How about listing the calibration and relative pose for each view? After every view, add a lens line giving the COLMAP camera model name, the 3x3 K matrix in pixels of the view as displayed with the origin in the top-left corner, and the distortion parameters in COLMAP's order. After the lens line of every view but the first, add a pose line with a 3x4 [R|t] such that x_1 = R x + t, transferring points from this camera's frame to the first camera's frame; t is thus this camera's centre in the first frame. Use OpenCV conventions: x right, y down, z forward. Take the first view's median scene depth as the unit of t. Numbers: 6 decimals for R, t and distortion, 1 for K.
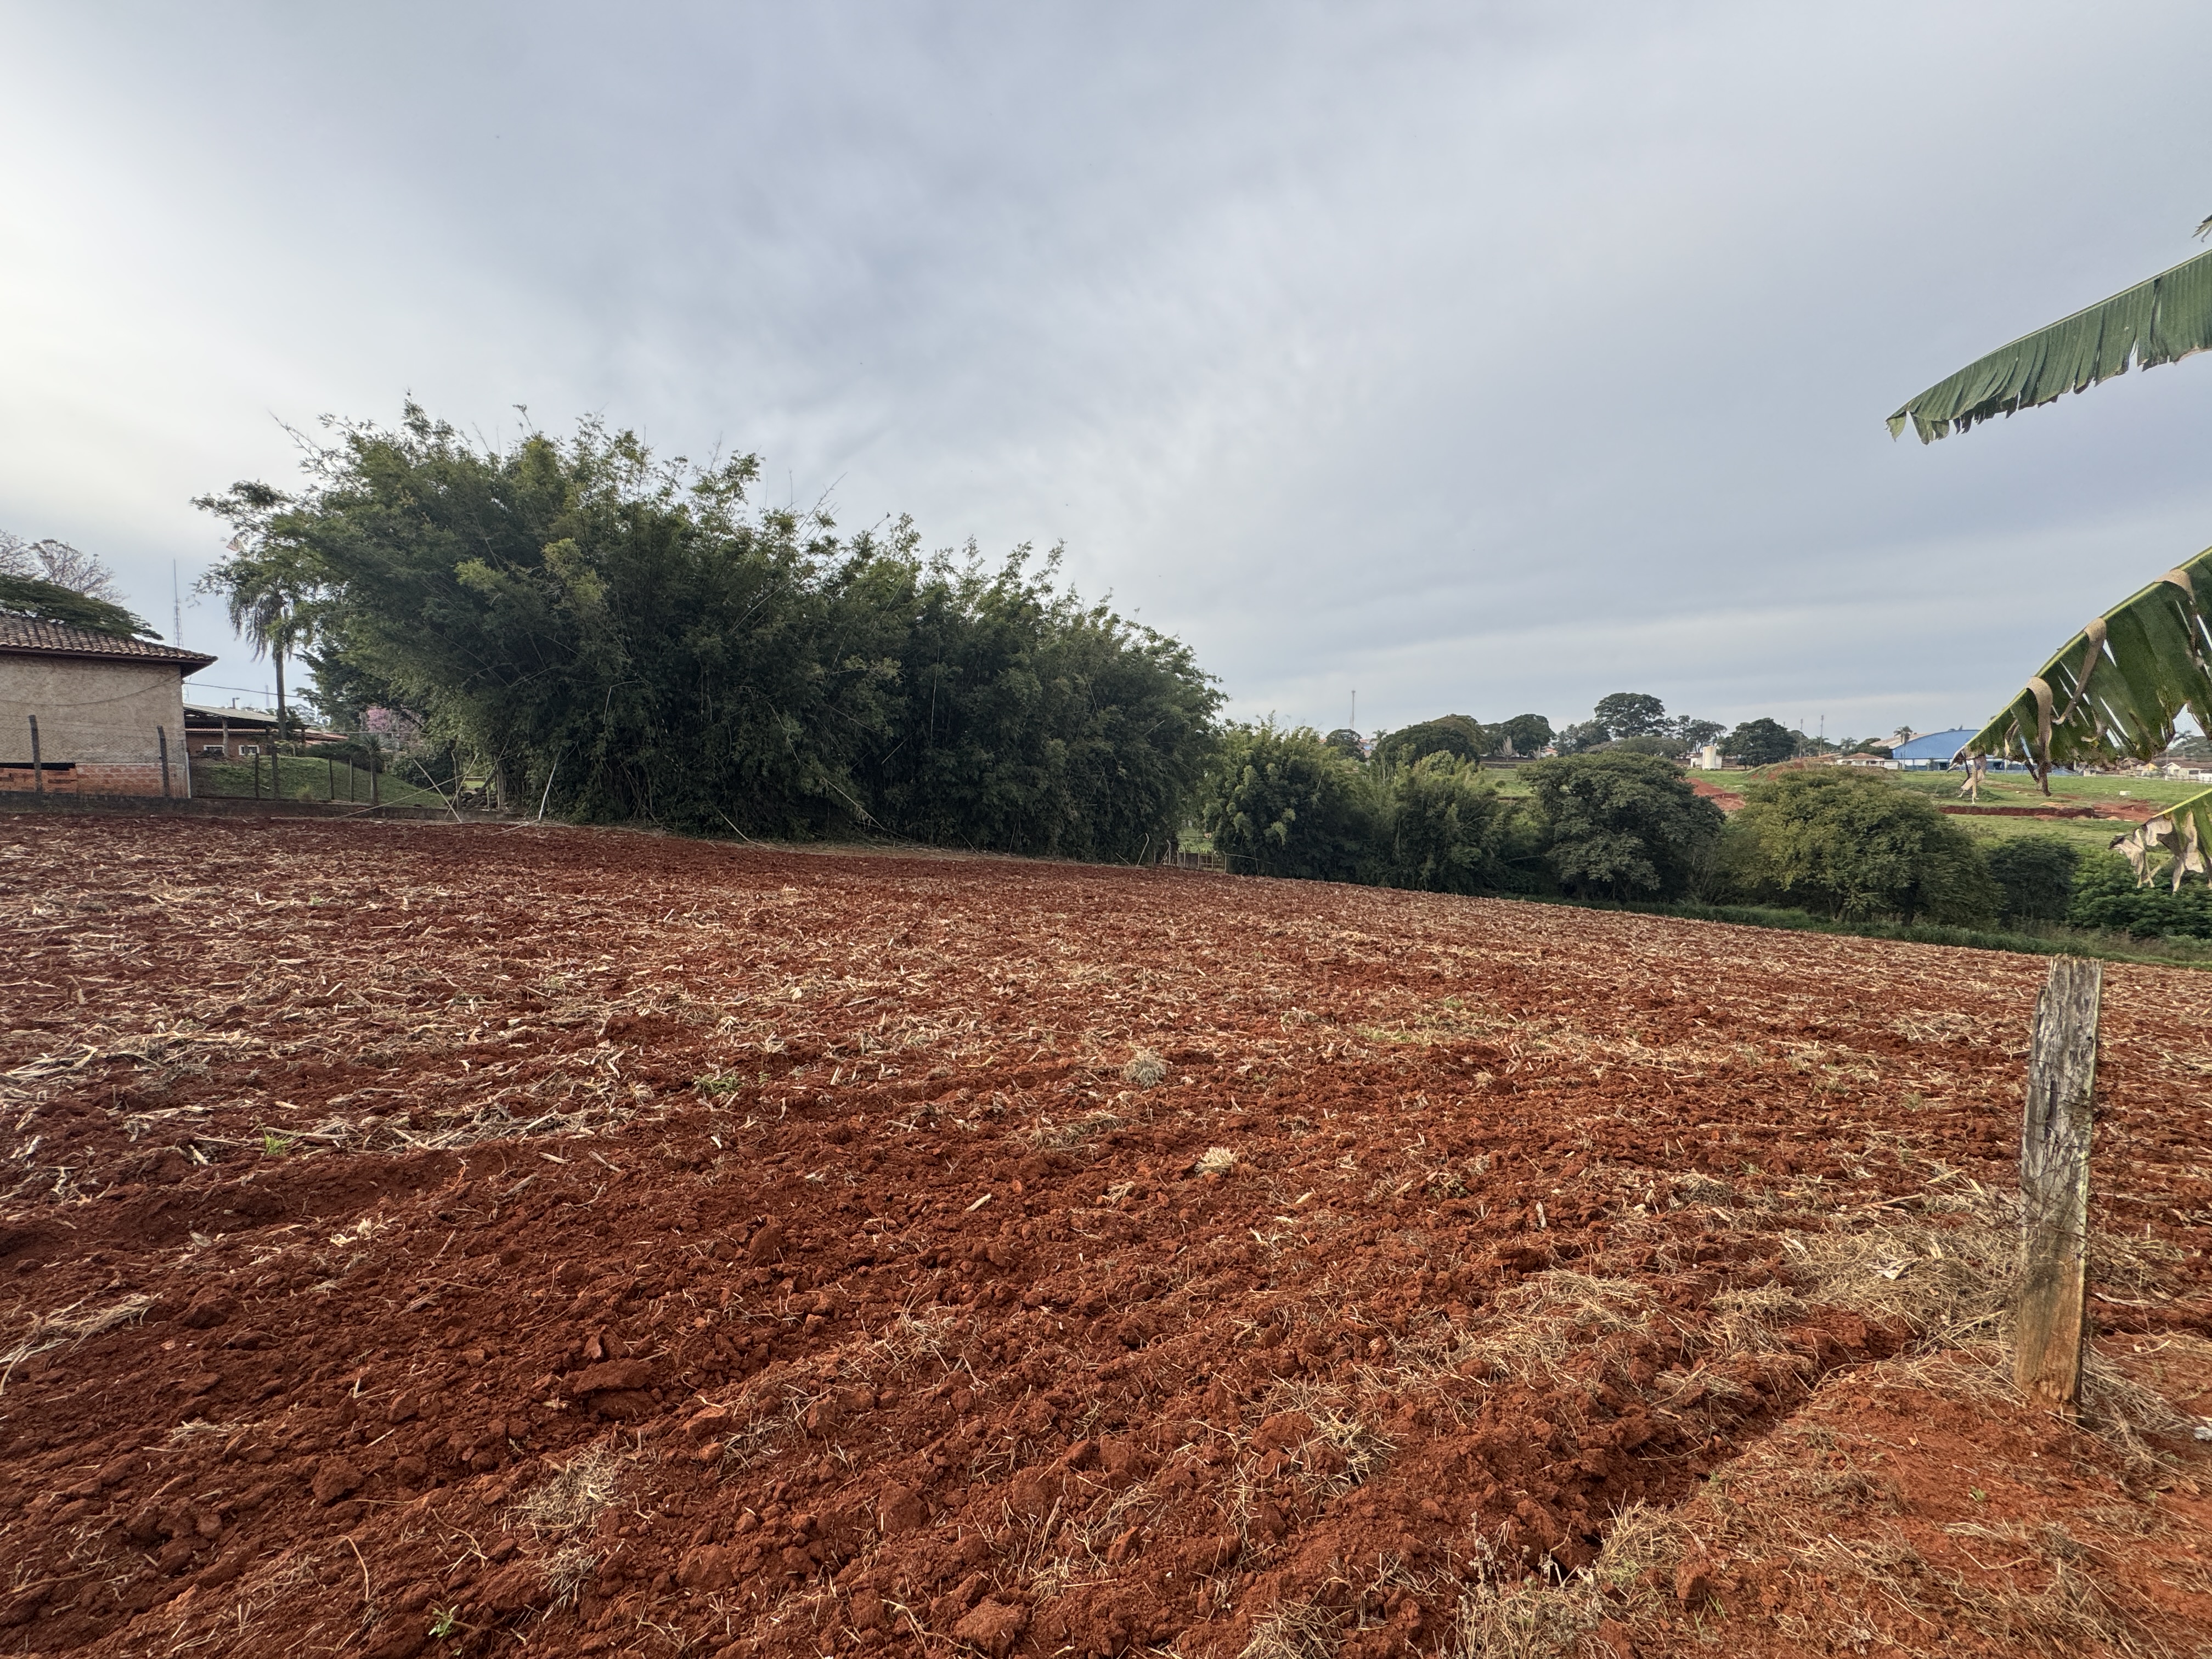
lens RADIAL K [[882.4, 0, 1097.1], [0, 882.4, 841.4], [0, 0, 1]] dist [-0.003883, 0.001135]
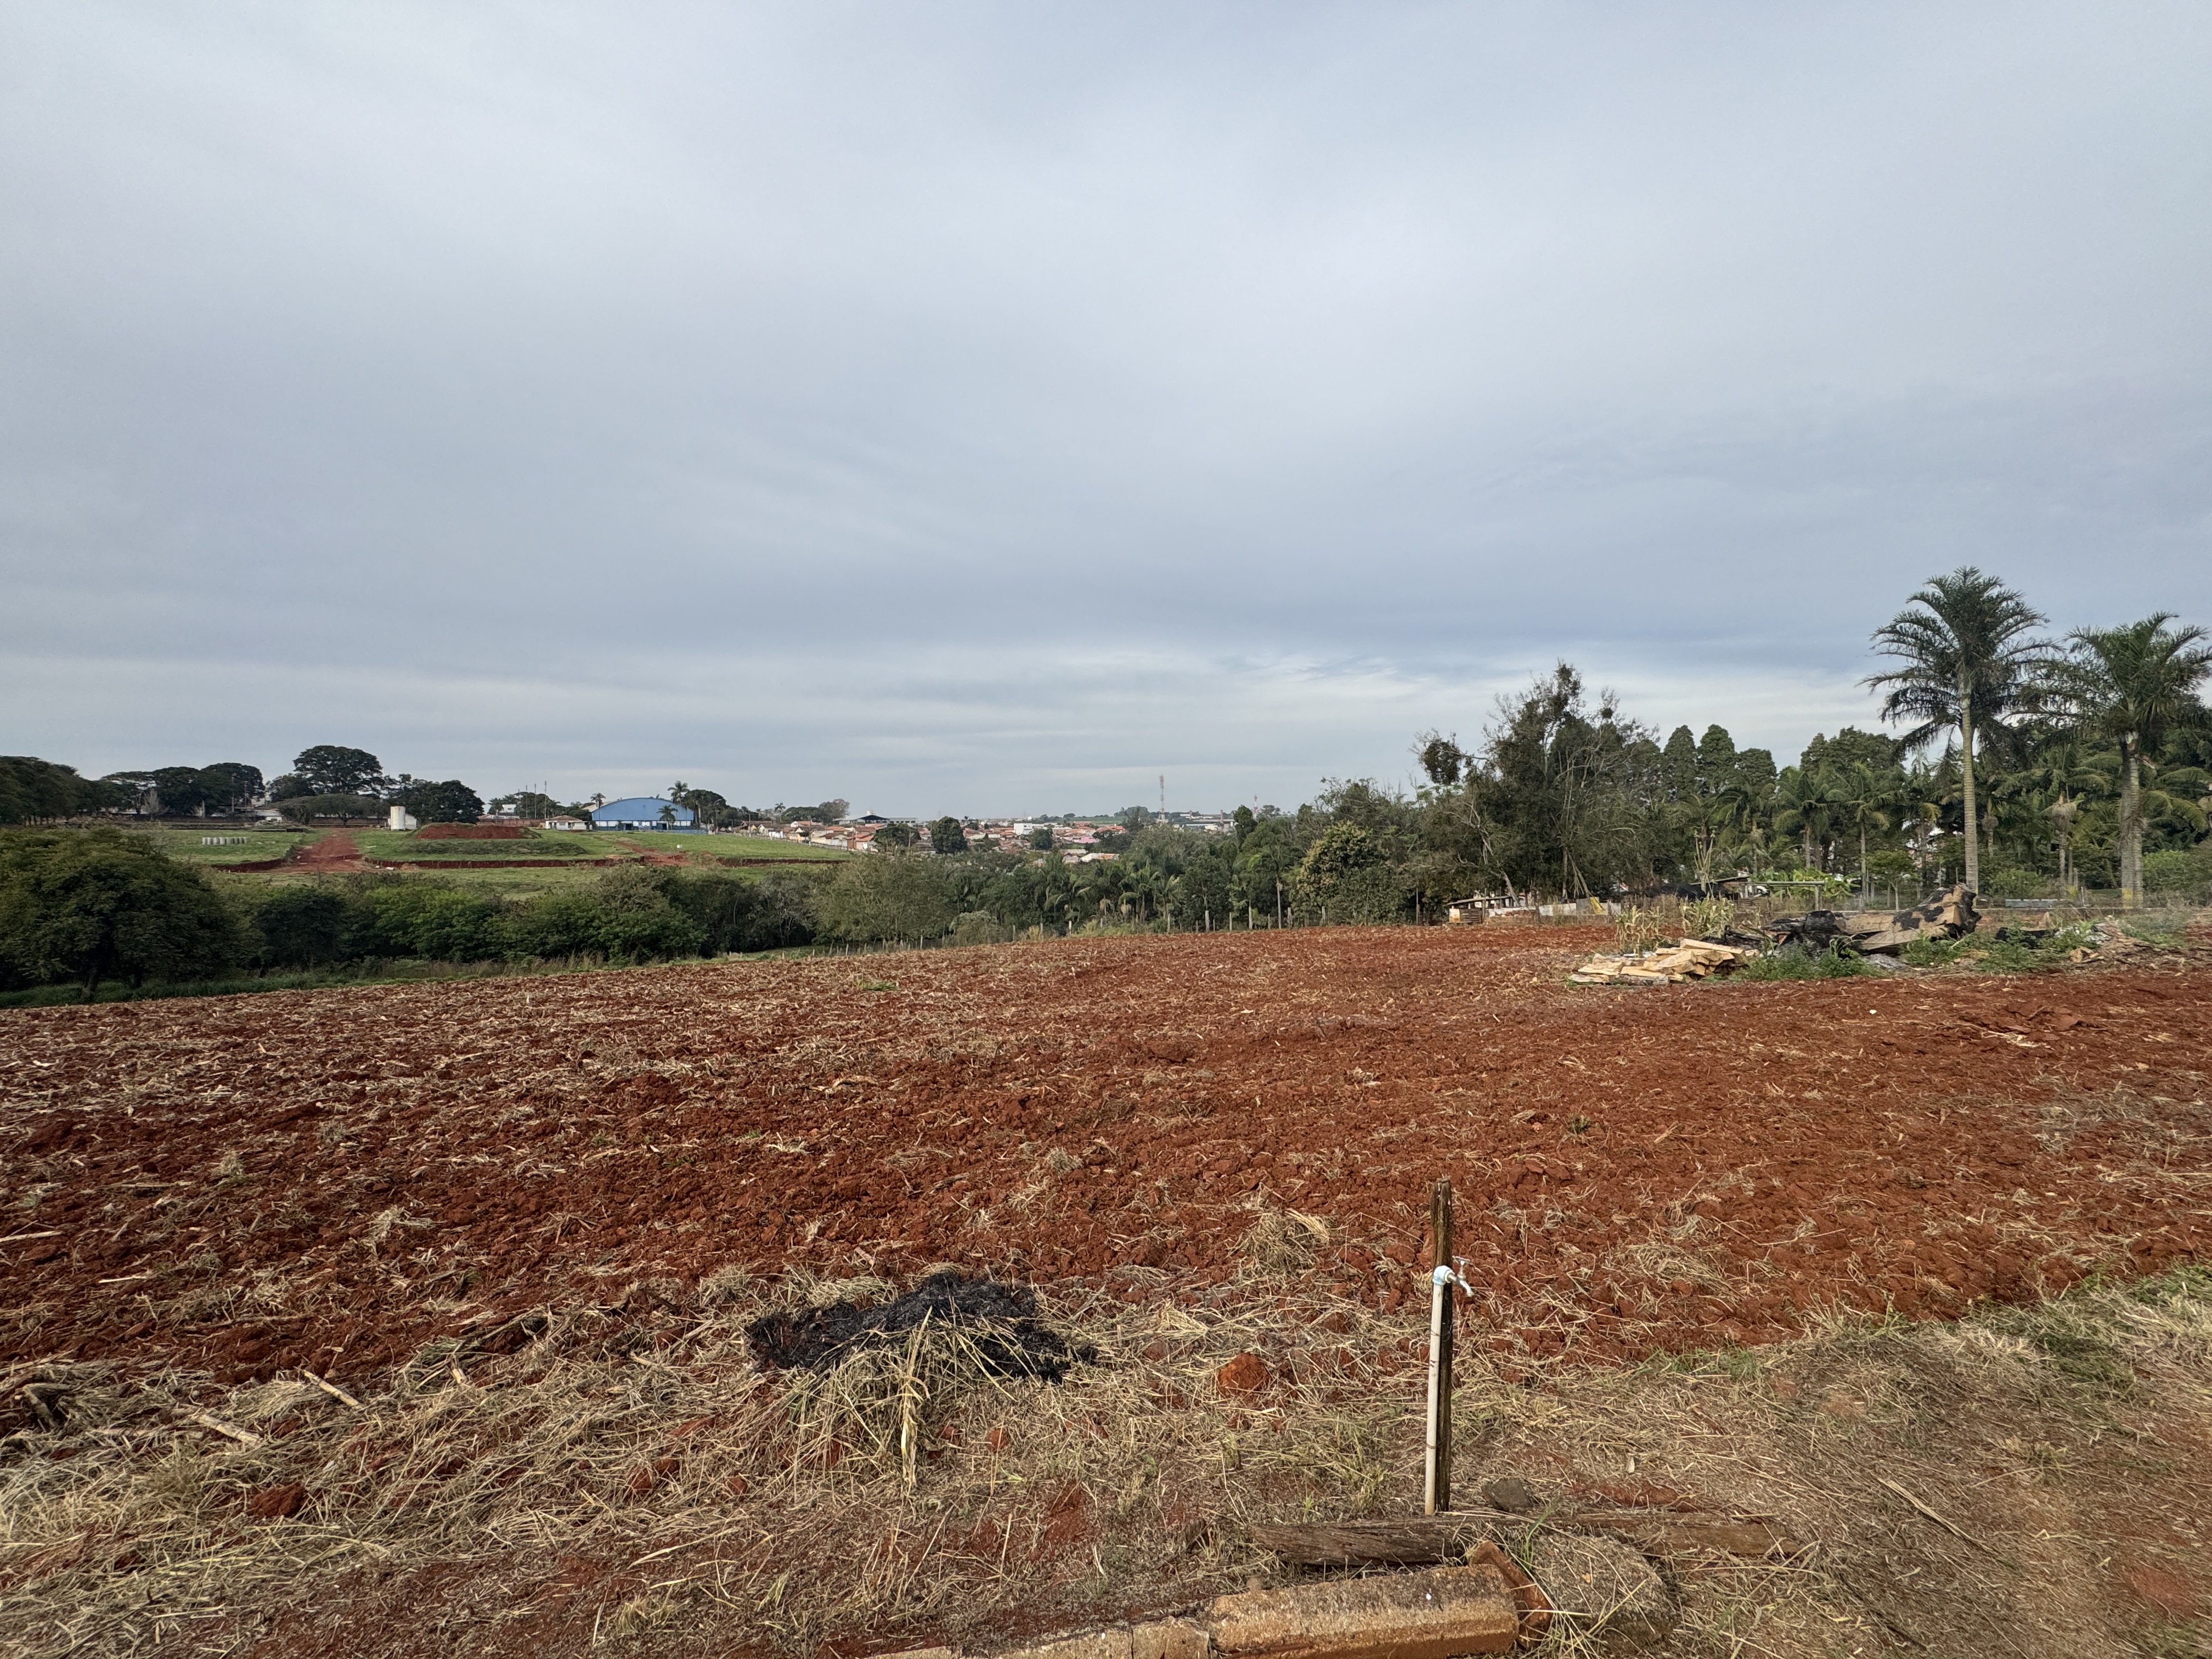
lens RADIAL K [[882.4, 0, 1101.2], [0, 882.4, 841.5], [0, 0, 1]] dist [-0.003883, 0.001135]
pose [[0.419553, -0.012763, 0.907641, 0.973847], [0.074384, 0.997022, -0.020363, 0.069505], [-0.904678, 0.076058, 0.419253, -0.846870]]
